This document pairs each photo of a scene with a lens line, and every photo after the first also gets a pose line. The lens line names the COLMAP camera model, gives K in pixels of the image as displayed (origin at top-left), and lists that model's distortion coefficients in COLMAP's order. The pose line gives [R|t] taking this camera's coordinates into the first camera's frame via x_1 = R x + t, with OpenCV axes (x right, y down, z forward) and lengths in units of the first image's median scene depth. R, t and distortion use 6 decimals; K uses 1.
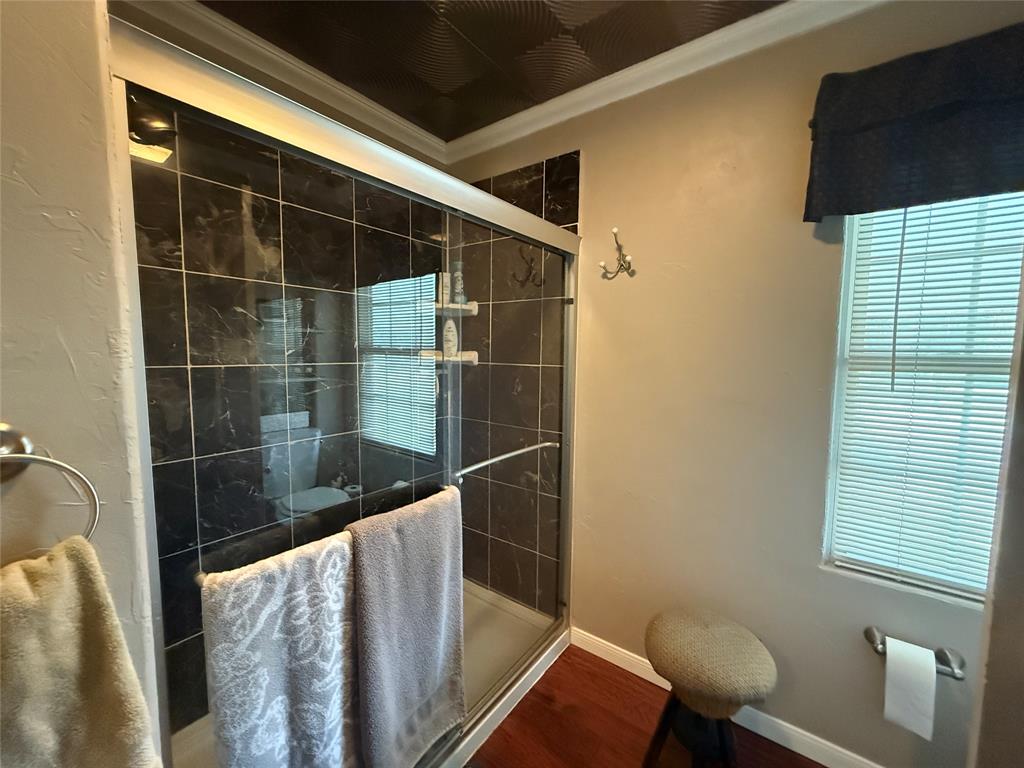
lens RADIAL K [[409.8, 0, 510.5], [0, 409.8, 385.7], [0, 0, 1]] dist [-0.002236, 0.000203]
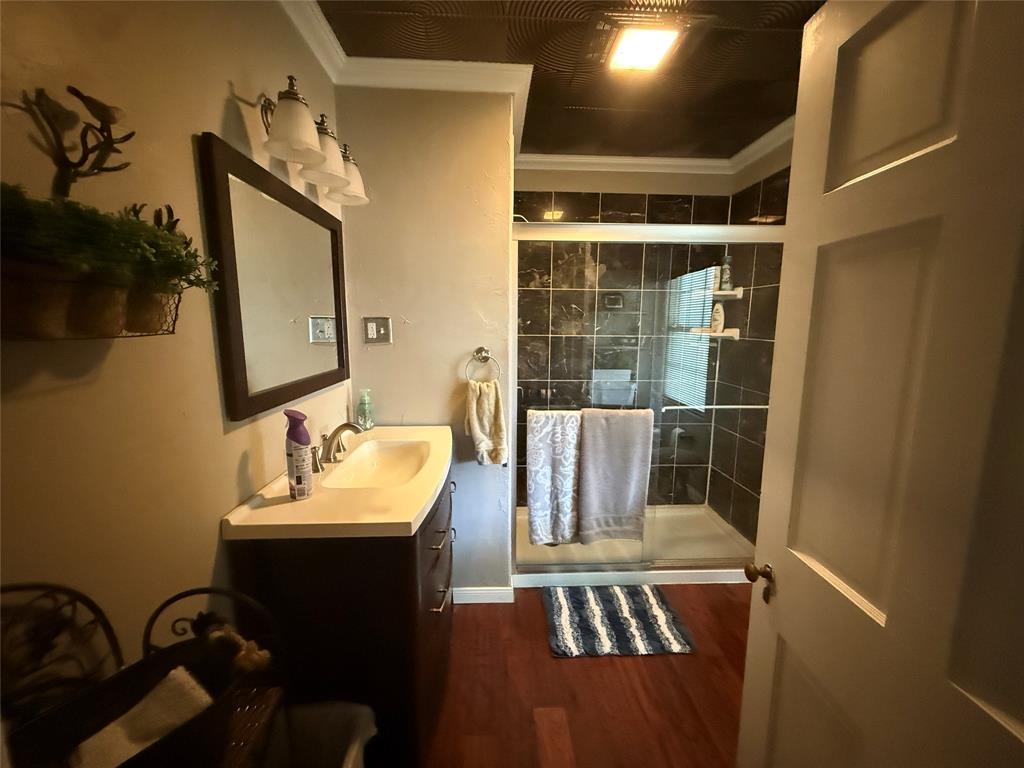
lens RADIAL K [[409.8, 0, 510.5], [0, 409.8, 385.7], [0, 0, 1]] dist [-0.002236, 0.000203]
pose [[0.635374, 0.112287, -0.763997, 0.880641], [-0.065933, 0.993647, 0.091207, 0.036311], [0.769384, -0.007578, 0.638741, -0.600766]]
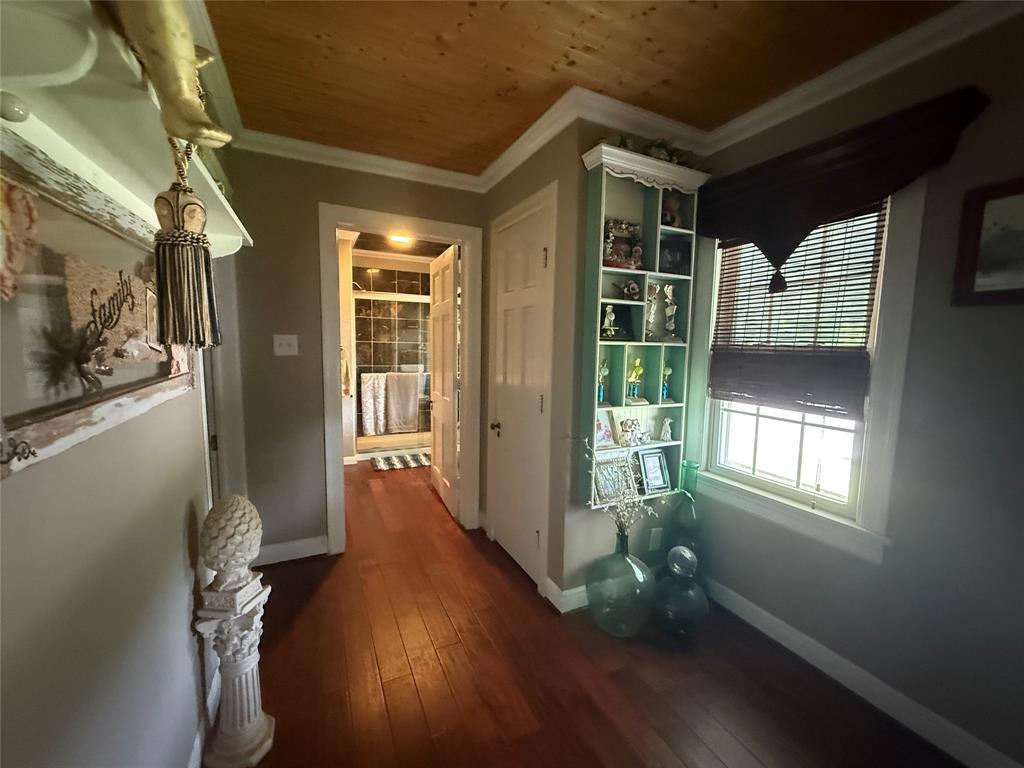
lens RADIAL K [[409.8, 0, 510.5], [0, 409.8, 385.7], [0, 0, 1]] dist [-0.002236, 0.000203]
pose [[0.880737, 0.061075, -0.469651, 2.839354], [-0.053453, 0.998133, 0.029560, 0.231877], [0.470579, -0.000930, 0.882357, -2.332058]]
